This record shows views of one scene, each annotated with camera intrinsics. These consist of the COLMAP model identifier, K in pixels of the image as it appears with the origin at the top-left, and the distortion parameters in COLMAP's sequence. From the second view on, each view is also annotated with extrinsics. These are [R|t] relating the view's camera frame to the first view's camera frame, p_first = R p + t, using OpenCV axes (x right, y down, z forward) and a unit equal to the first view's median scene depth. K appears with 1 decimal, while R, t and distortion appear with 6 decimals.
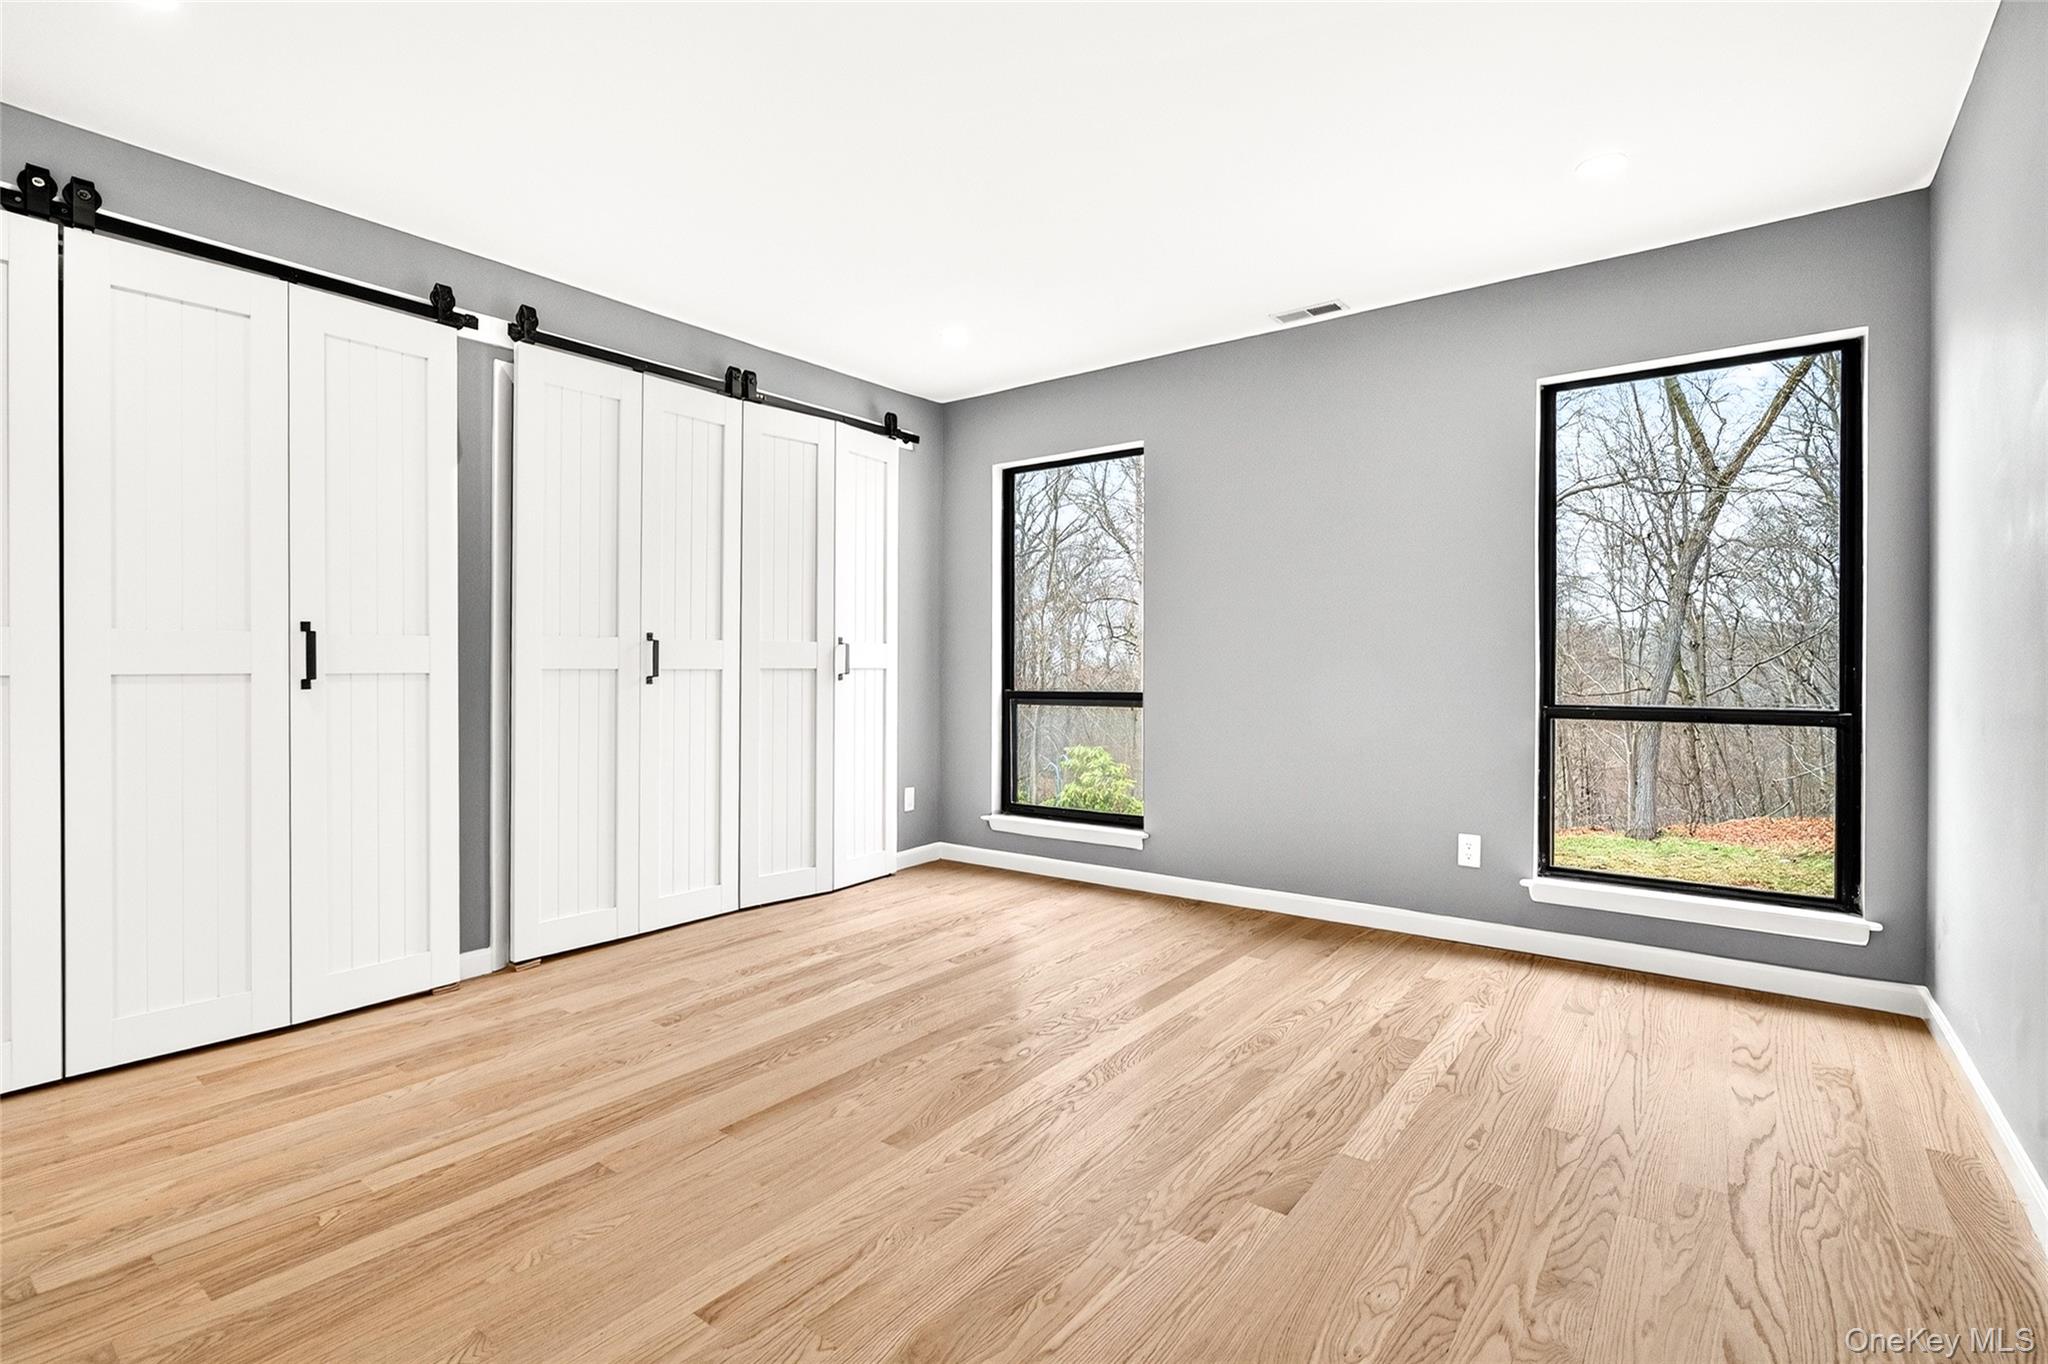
lens RADIAL K [[949.6, 0, 1010.1], [0, 949.6, 652.4], [0, 0, 1]] dist [-0.003171, 0.001898]
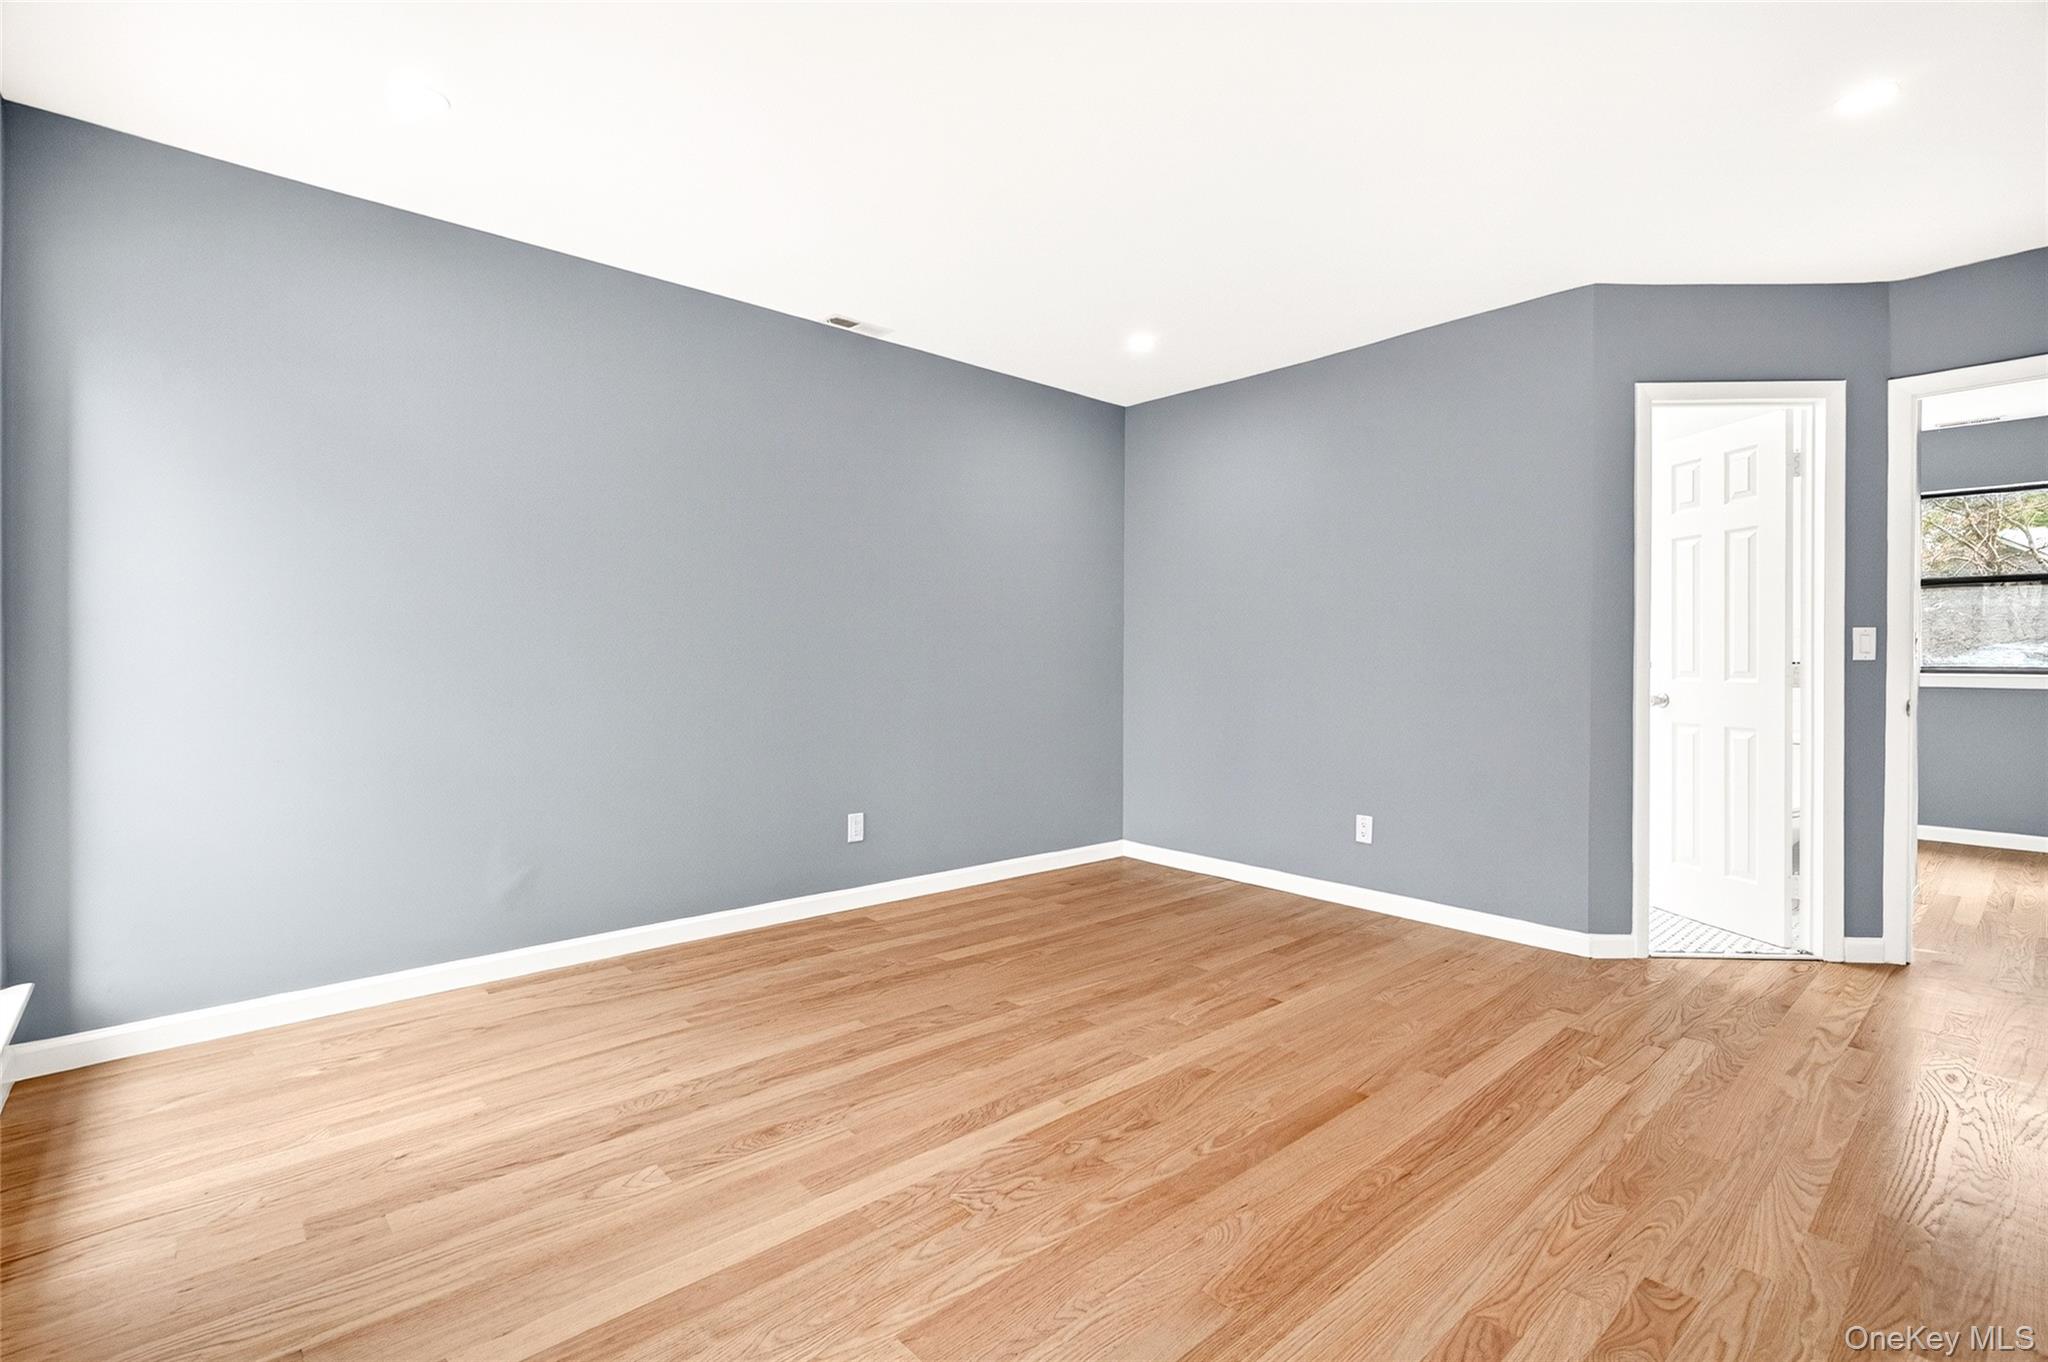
lens RADIAL K [[949.6, 0, 1027.8], [0, 949.6, 672.4], [0, 0, 1]] dist [-0.003171, 0.001898]
pose [[-0.985605, -0.007918, 0.168876, -0.070284], [-0.008101, 0.999967, -0.000393, 0.010965], [-0.168868, -0.001756, -0.985637, 1.554165]]
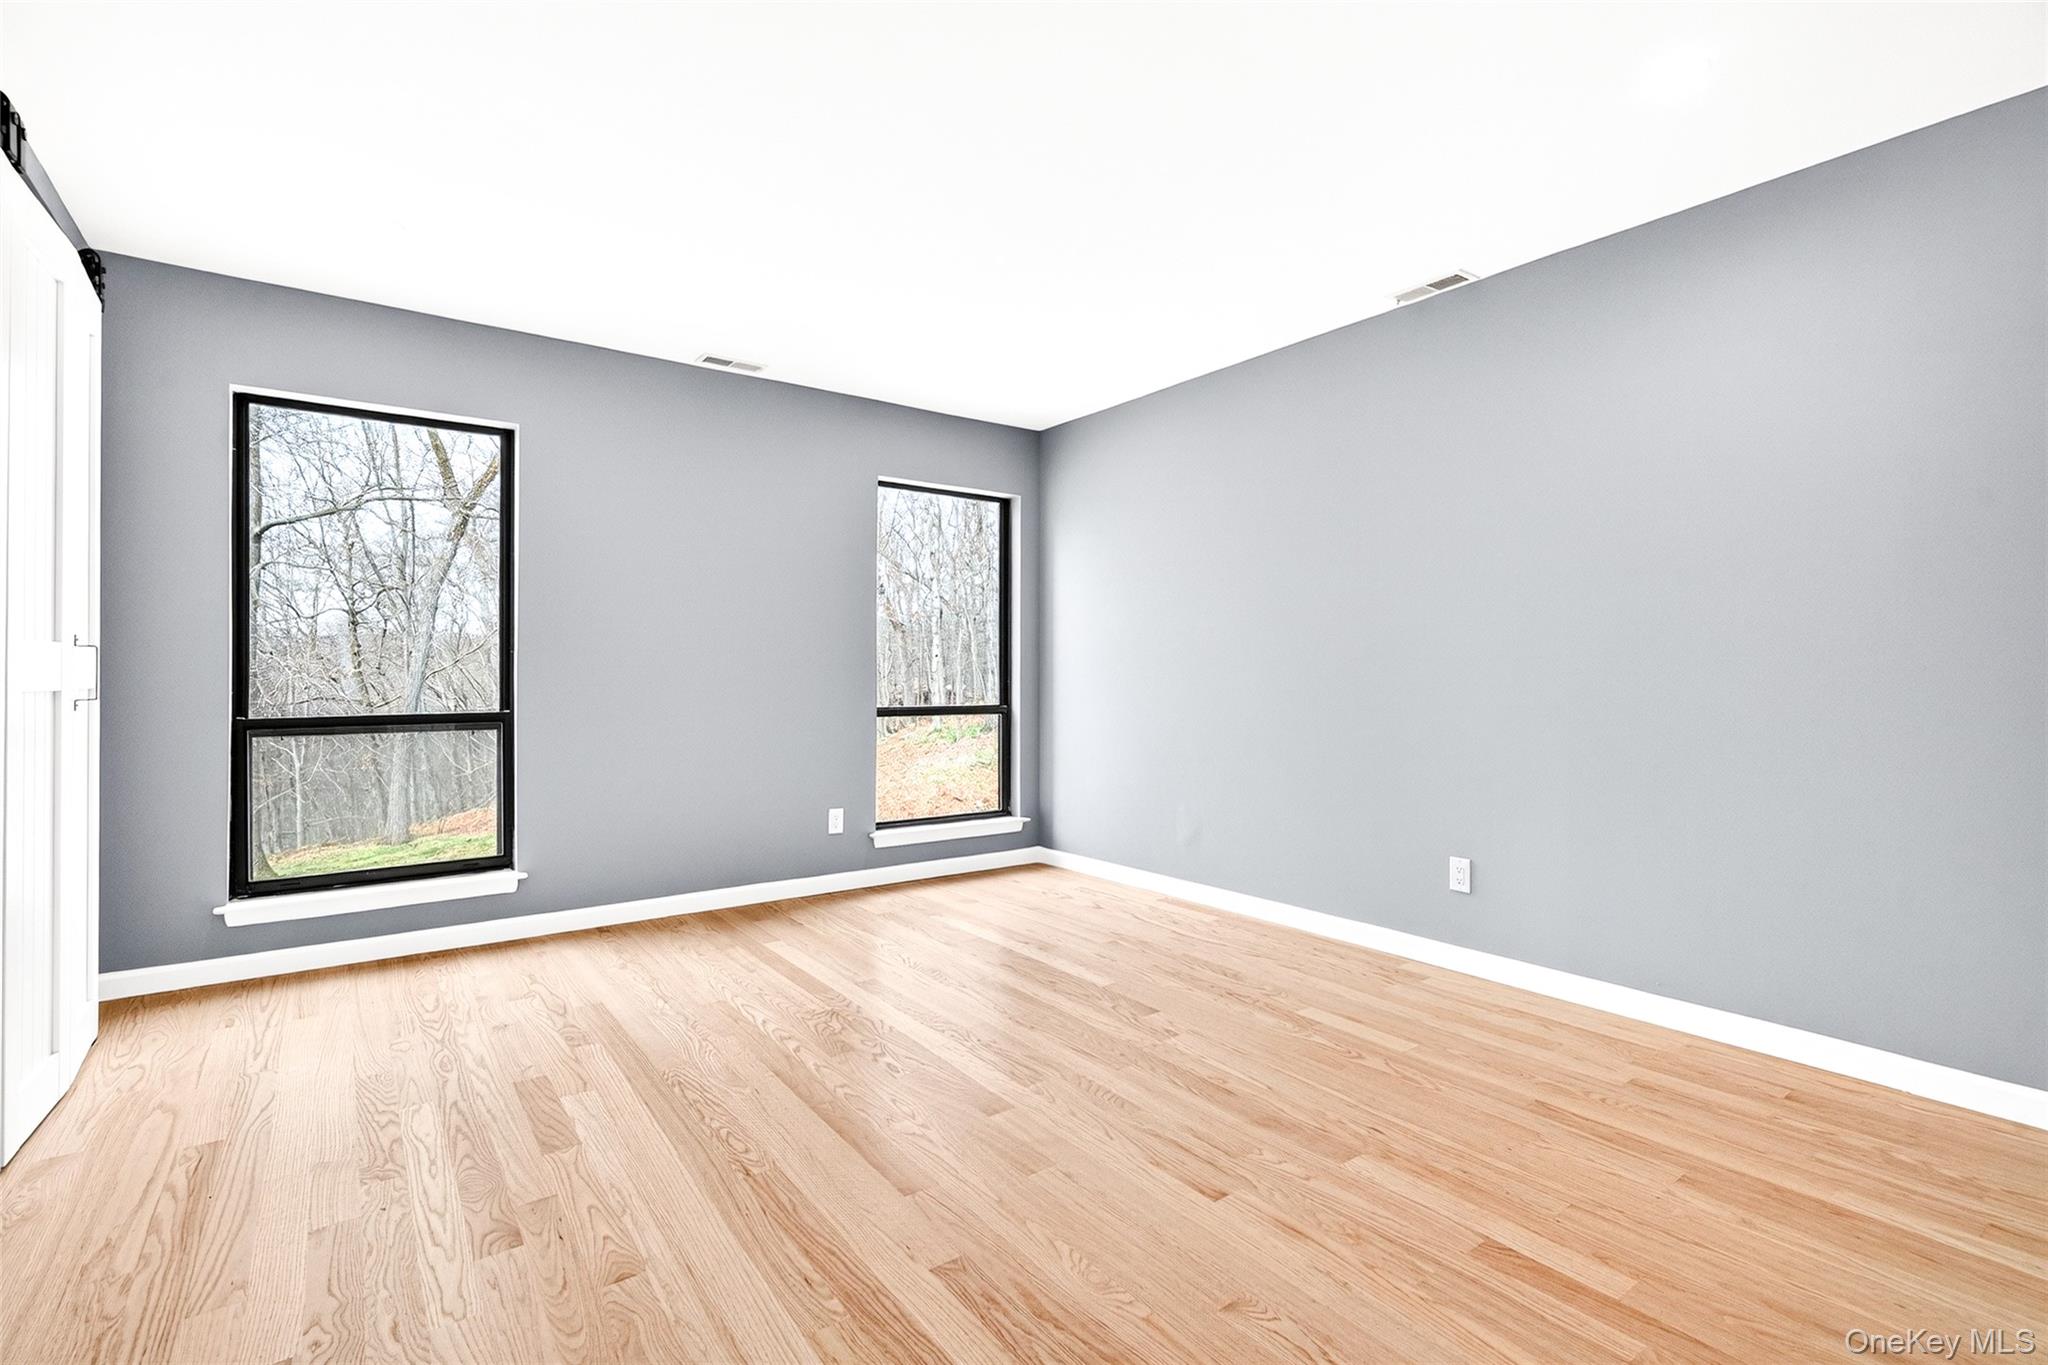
lens RADIAL K [[949.6, 0, 1009.7], [0, 949.6, 663.2], [0, 0, 1]] dist [-0.003171, 0.001898]
pose [[0.289512, 0.011665, 0.957103, -0.834812], [-0.012938, 0.999882, -0.008273, -0.002066], [-0.957087, -0.009988, 0.289629, 0.464725]]
